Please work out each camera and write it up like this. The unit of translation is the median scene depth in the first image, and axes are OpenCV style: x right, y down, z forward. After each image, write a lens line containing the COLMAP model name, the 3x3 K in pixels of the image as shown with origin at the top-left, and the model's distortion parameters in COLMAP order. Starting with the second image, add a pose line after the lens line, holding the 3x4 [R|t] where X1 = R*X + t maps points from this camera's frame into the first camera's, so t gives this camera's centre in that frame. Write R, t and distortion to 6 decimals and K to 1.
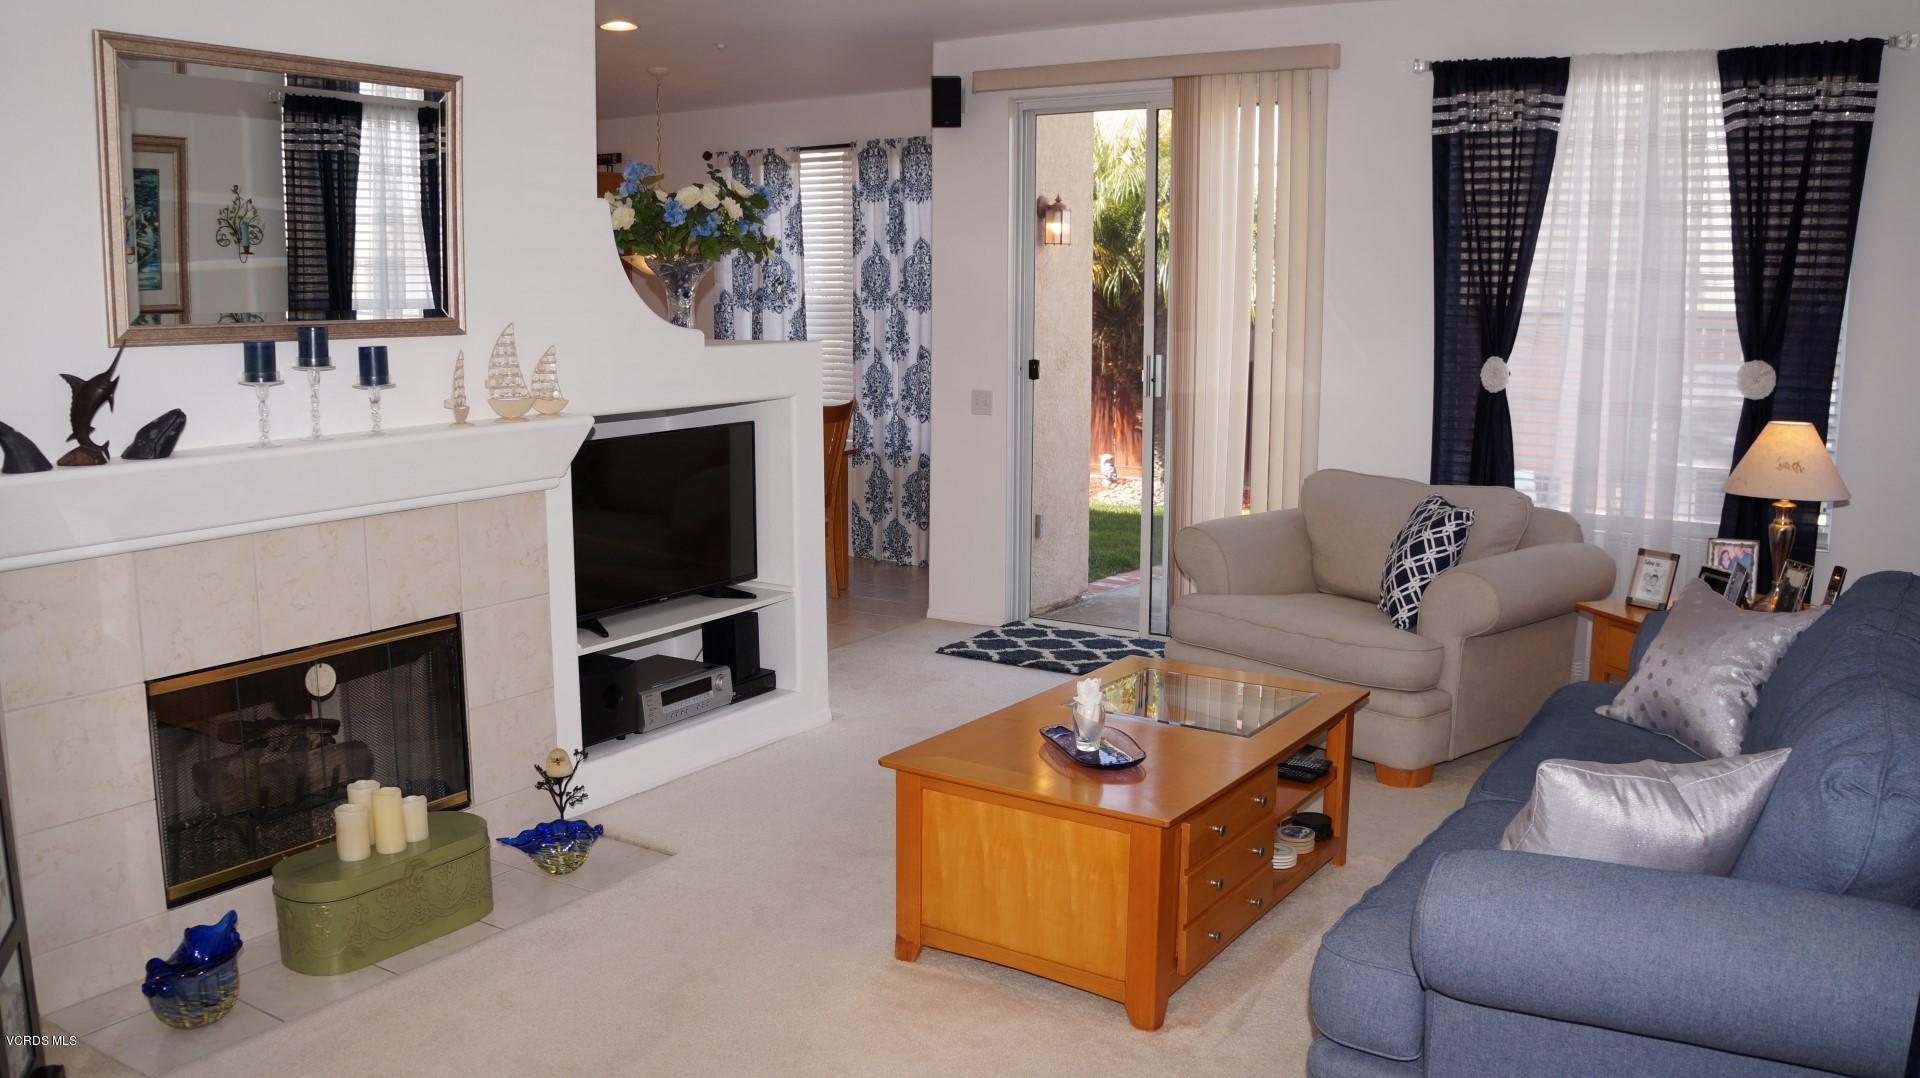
lens RADIAL K [[1559.2, 0, 960.0], [0, 1559.2, 539.0], [0, 0, 1]] dist [-0.169063, 0.153987]
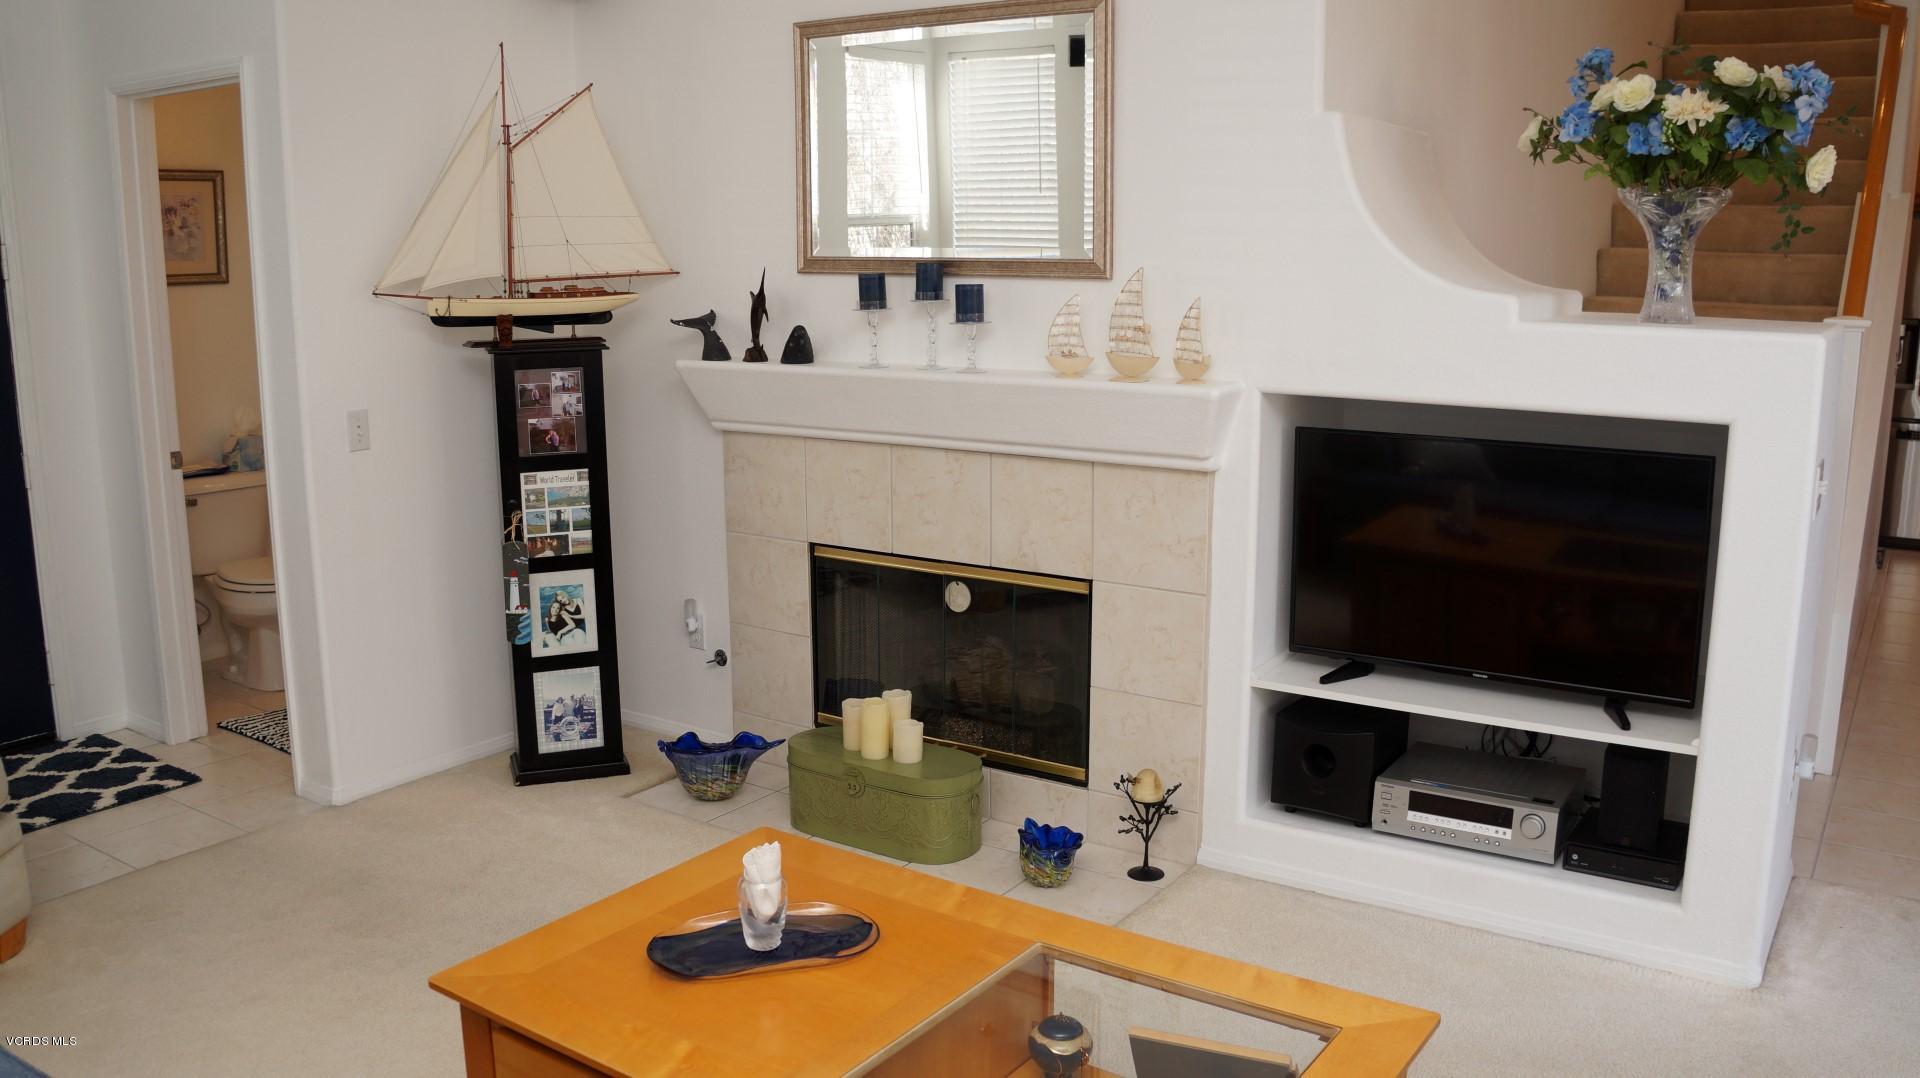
lens RADIAL K [[1559.2, 0, 960.0], [0, 1559.2, 539.0], [0, 0, 1]] dist [-0.169063, 0.153987]
pose [[-0.016102, 0.185313, -0.982548, 0.639170], [-0.162425, 0.969138, 0.185446, -0.148012], [0.986590, 0.162576, 0.014494, 0.976879]]
